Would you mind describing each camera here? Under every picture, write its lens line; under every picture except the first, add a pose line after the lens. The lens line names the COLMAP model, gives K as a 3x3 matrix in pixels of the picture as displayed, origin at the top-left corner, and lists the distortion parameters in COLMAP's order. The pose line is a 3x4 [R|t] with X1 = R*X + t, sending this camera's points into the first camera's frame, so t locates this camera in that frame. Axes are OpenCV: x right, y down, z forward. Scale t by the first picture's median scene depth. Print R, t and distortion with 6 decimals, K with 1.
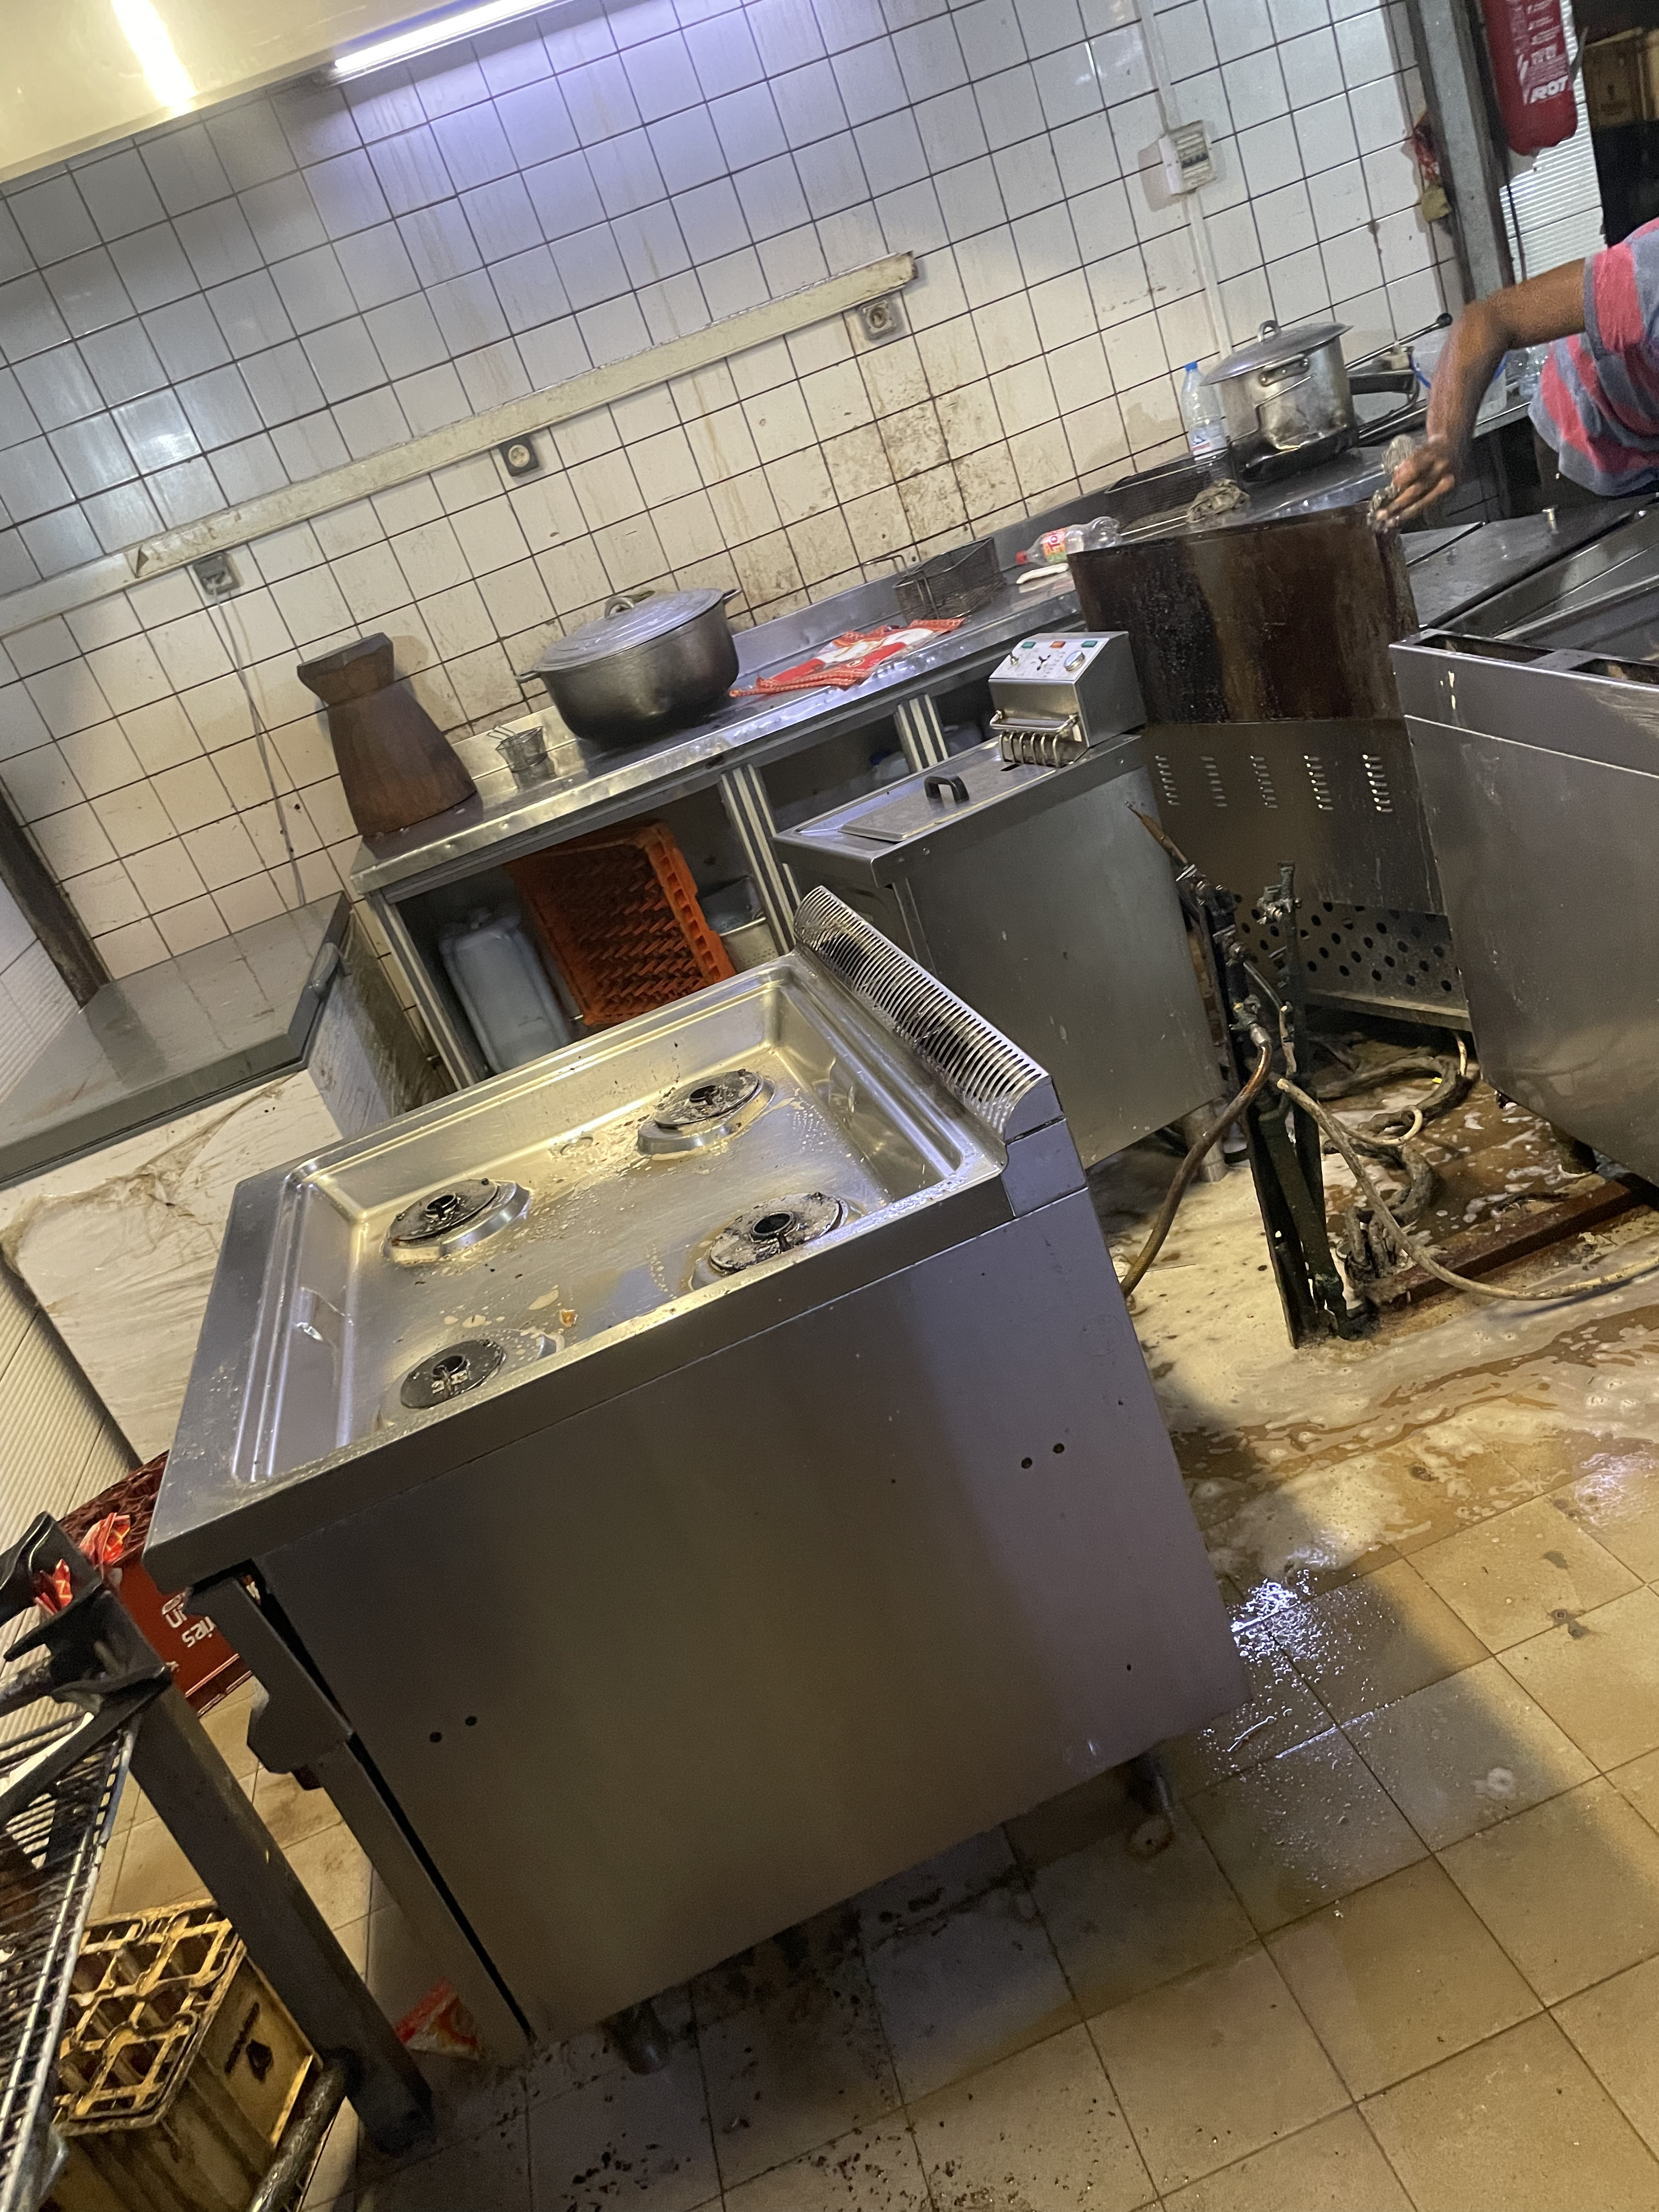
lens RADIAL K [[1641.0, 0, 829.5], [0, 1641.0, 1106.0], [0, 0, 1]] dist [0.083136, -0.091354]
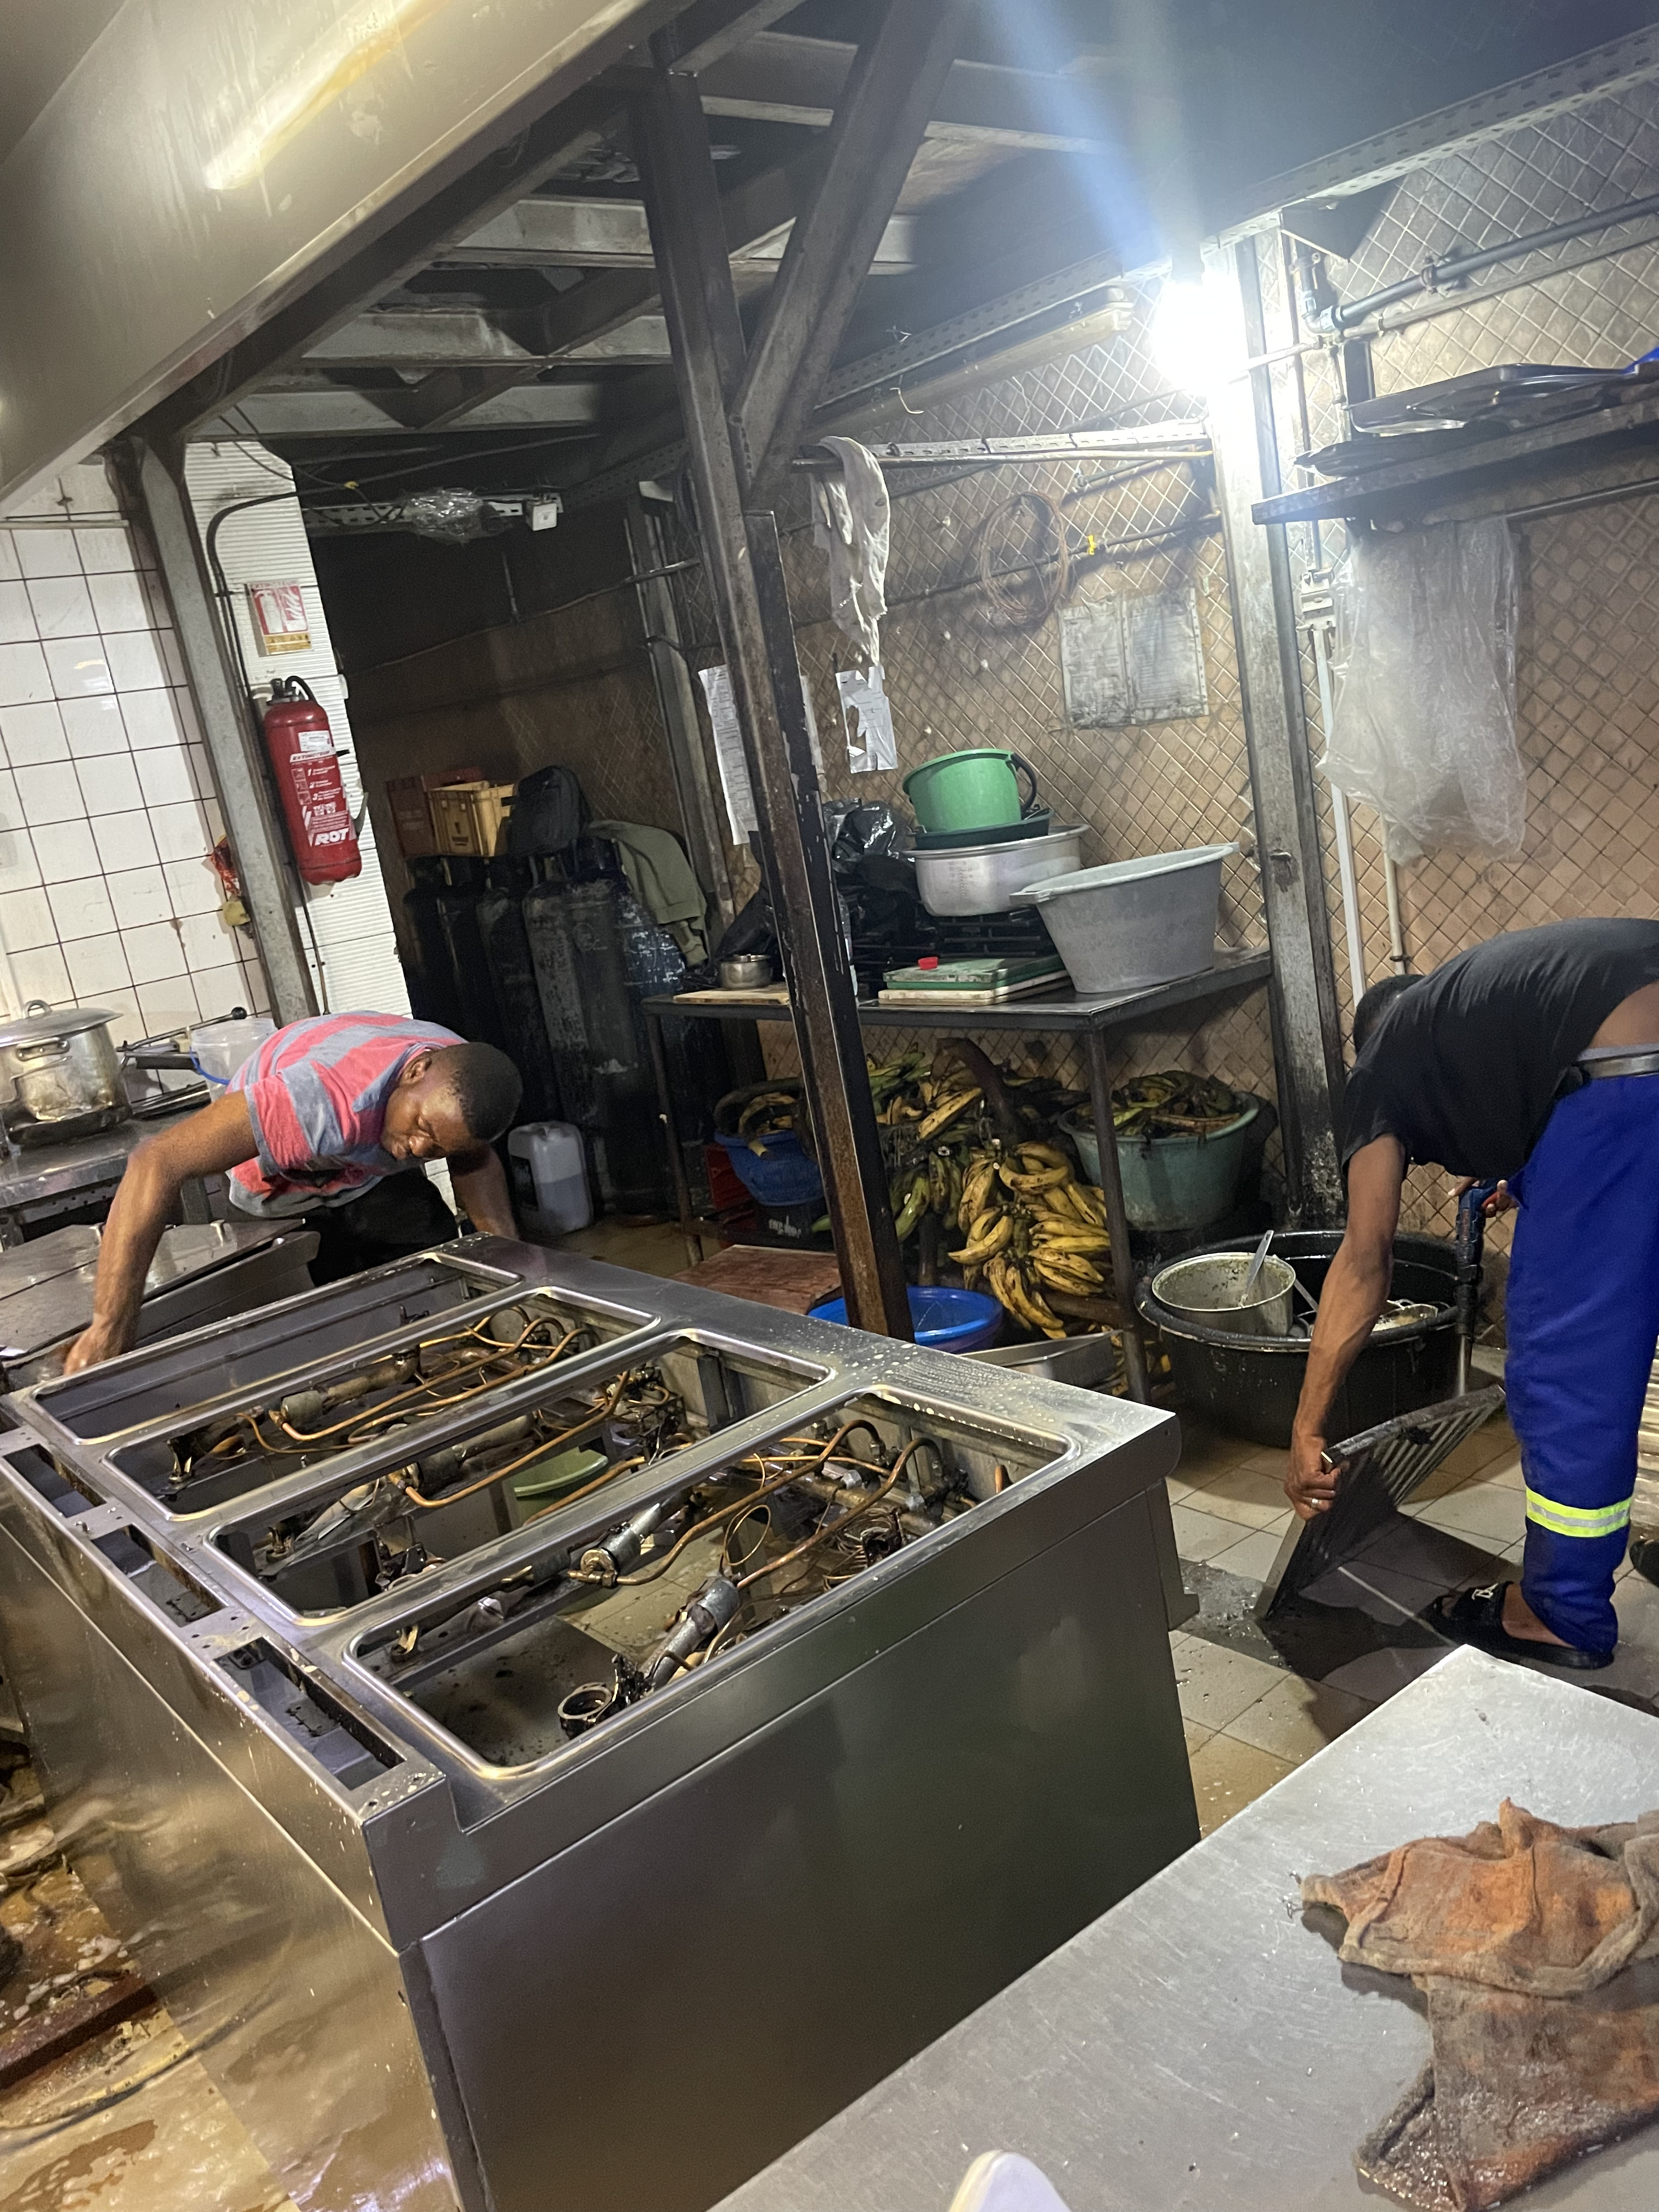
lens RADIAL K [[1647.9, 0, 829.5], [0, 1647.9, 1106.0], [0, 0, 1]] dist [0.078871, -0.106867]
pose [[0.890105, 0.079069, 0.448844, 0.245749], [0.060463, 0.955644, -0.288252, -0.084104], [-0.451727, 0.283713, 0.845843, -0.071734]]
